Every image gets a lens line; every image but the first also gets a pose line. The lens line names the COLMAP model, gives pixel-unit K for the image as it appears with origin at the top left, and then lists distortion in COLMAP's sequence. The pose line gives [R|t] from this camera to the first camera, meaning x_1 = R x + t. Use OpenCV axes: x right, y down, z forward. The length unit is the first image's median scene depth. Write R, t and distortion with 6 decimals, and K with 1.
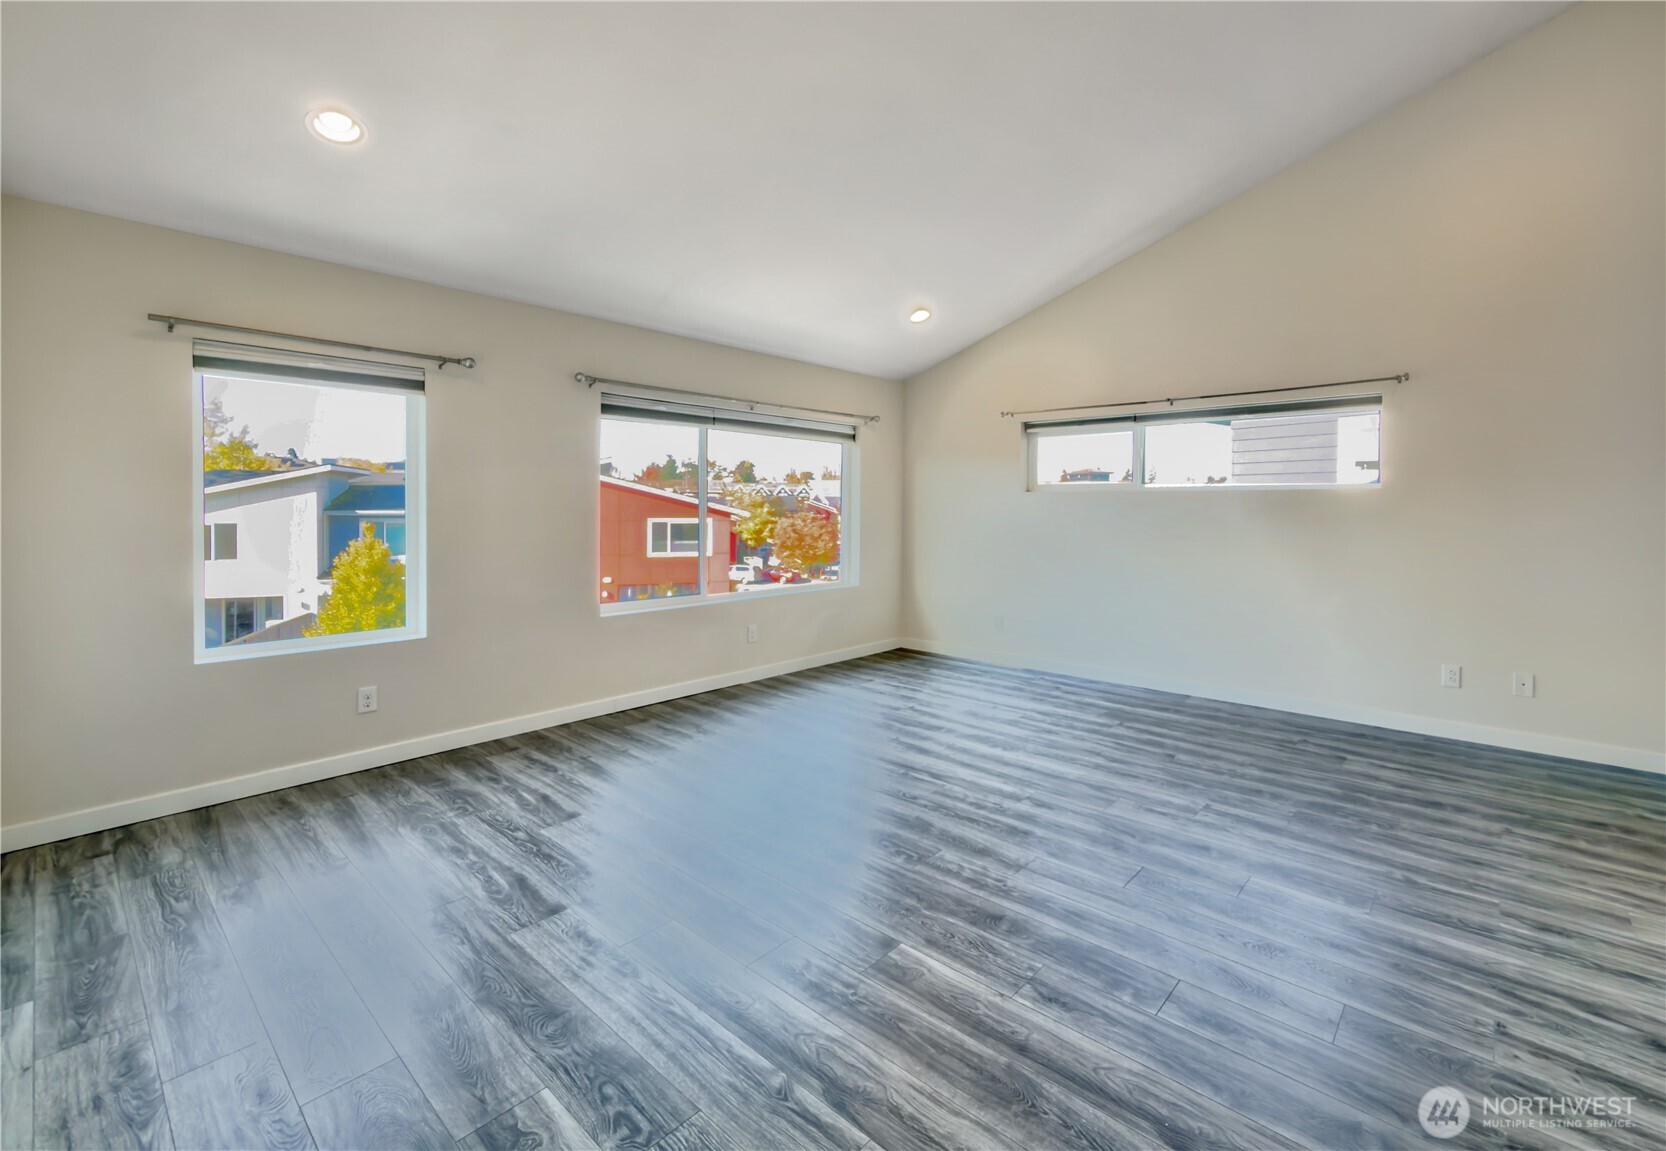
lens RADIAL K [[727.7, 0, 832.3], [0, 727.7, 573.2], [0, 0, 1]] dist [0.008505, 0.000159]
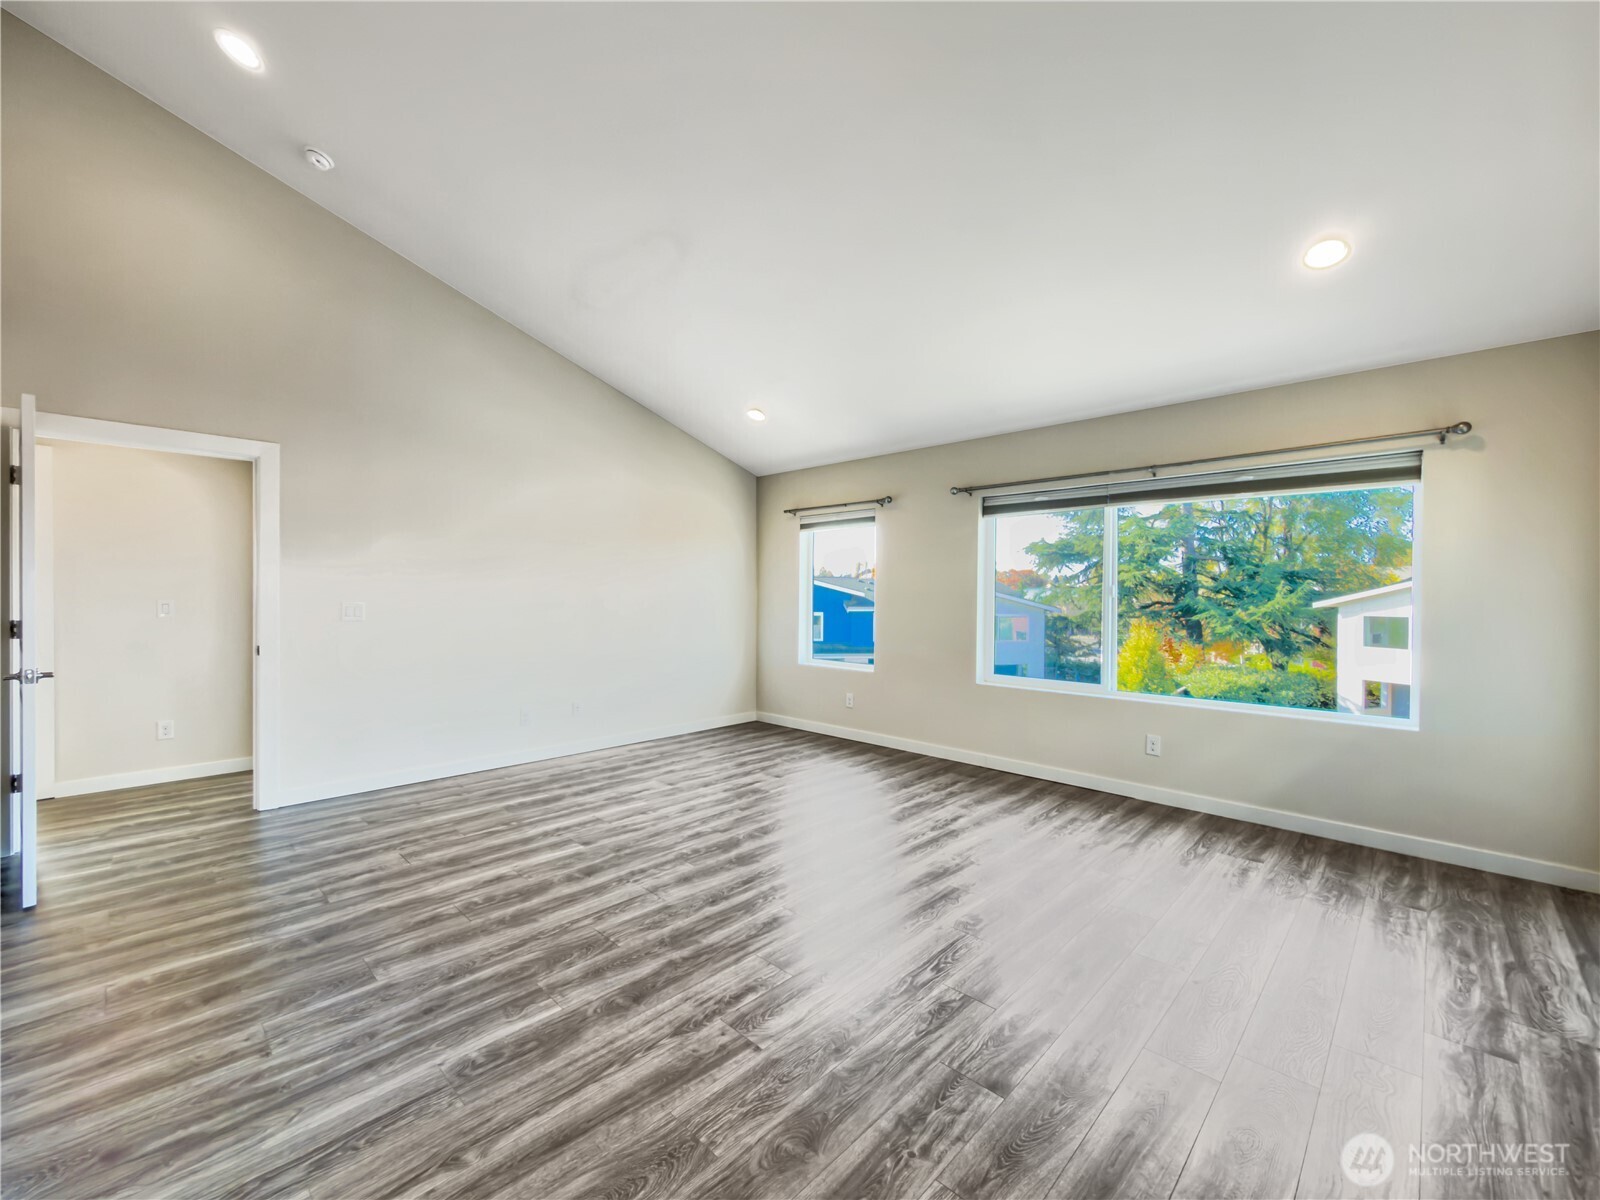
lens RADIAL K [[648.3, 0, 797.6], [0, 648.3, 600.6], [0, 0, 1]] dist [-0.001663, 0.000227]
pose [[-0.026836, 0.003888, -0.999632, 1.199921], [-0.099162, 0.995050, 0.006532, -0.080539], [0.994709, 0.099301, -0.026317, 1.135789]]
